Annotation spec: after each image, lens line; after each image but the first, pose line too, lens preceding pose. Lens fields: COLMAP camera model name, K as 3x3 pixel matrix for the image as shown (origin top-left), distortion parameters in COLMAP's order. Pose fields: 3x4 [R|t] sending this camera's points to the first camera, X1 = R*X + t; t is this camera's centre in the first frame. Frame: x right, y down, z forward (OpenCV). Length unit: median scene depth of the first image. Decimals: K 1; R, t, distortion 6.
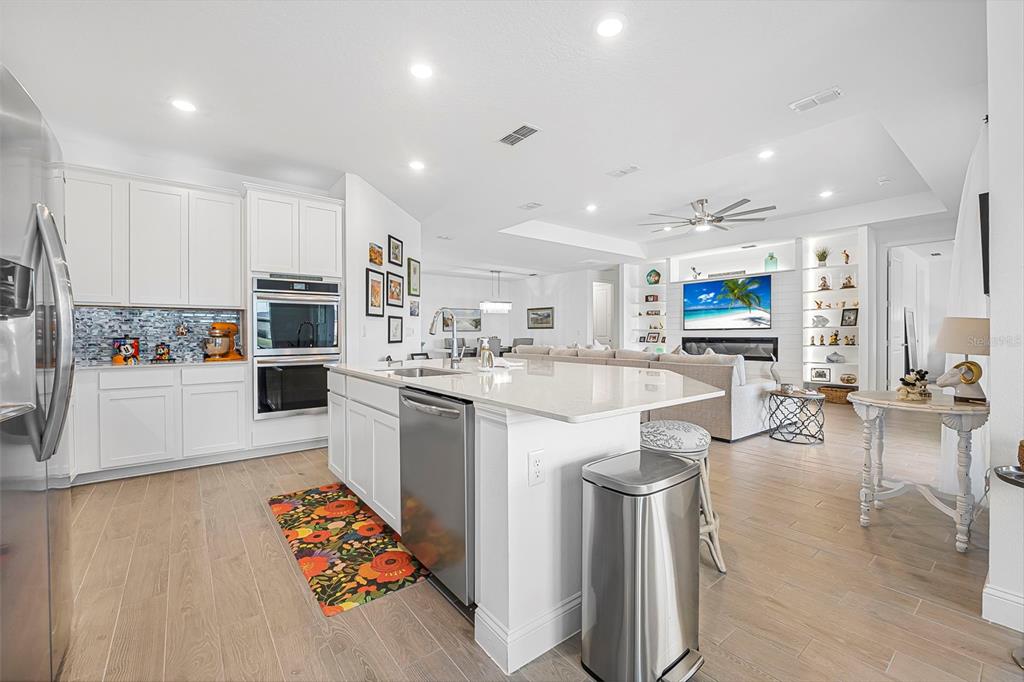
lens RADIAL K [[429.1, 0, 513.2], [0, 429.1, 335.8], [0, 0, 1]] dist [-0.003844, -0.000137]
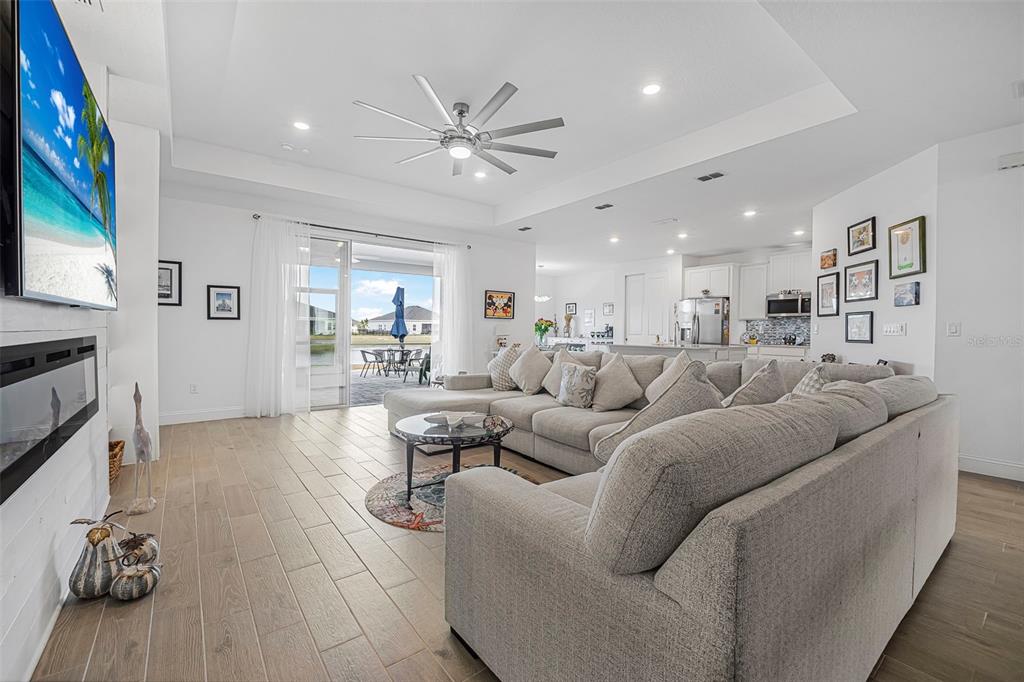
lens RADIAL K [[429.1, 0, 513.2], [0, 429.1, 335.8], [0, 0, 1]] dist [-0.003844, -0.000137]
pose [[-0.999922, -0.010916, 0.006105, 0.522275], [-0.010799, 0.999761, 0.018990, -0.007276], [-0.006311, 0.018922, -0.999801, 2.309584]]
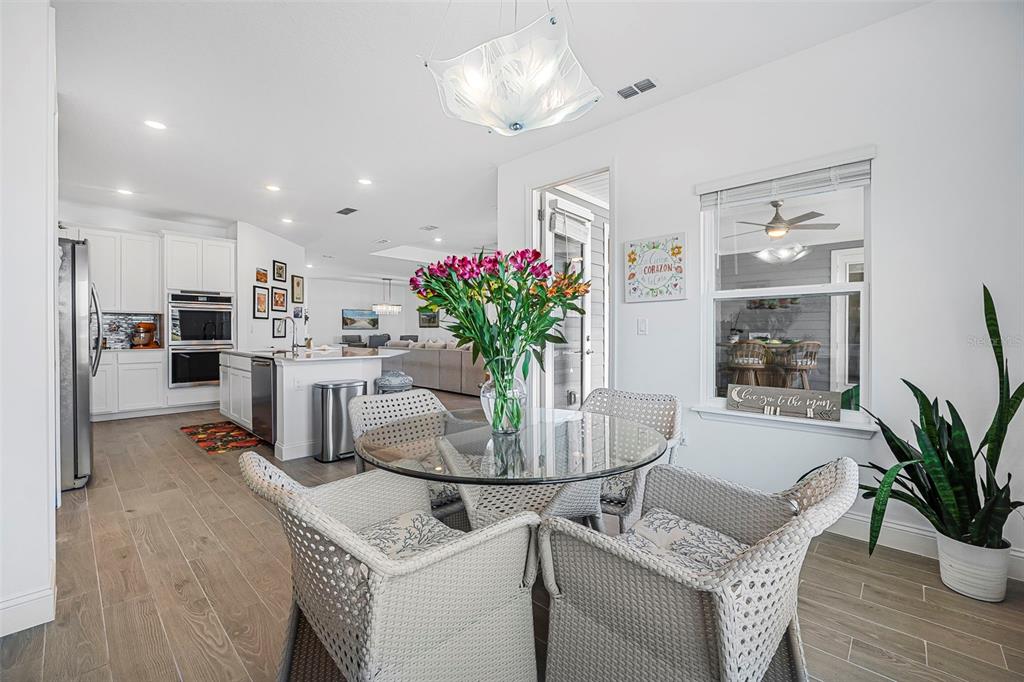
lens RADIAL K [[434.2, 0, 513.6], [0, 434.2, 330.6], [0, 0, 1]] dist [-0.007805, -0.000146]
pose [[0.989074, 0.004426, 0.147351, 0.327599], [-0.003206, 0.999959, -0.008514, 0.003777], [-0.147383, 0.007949, 0.989048, -0.603968]]
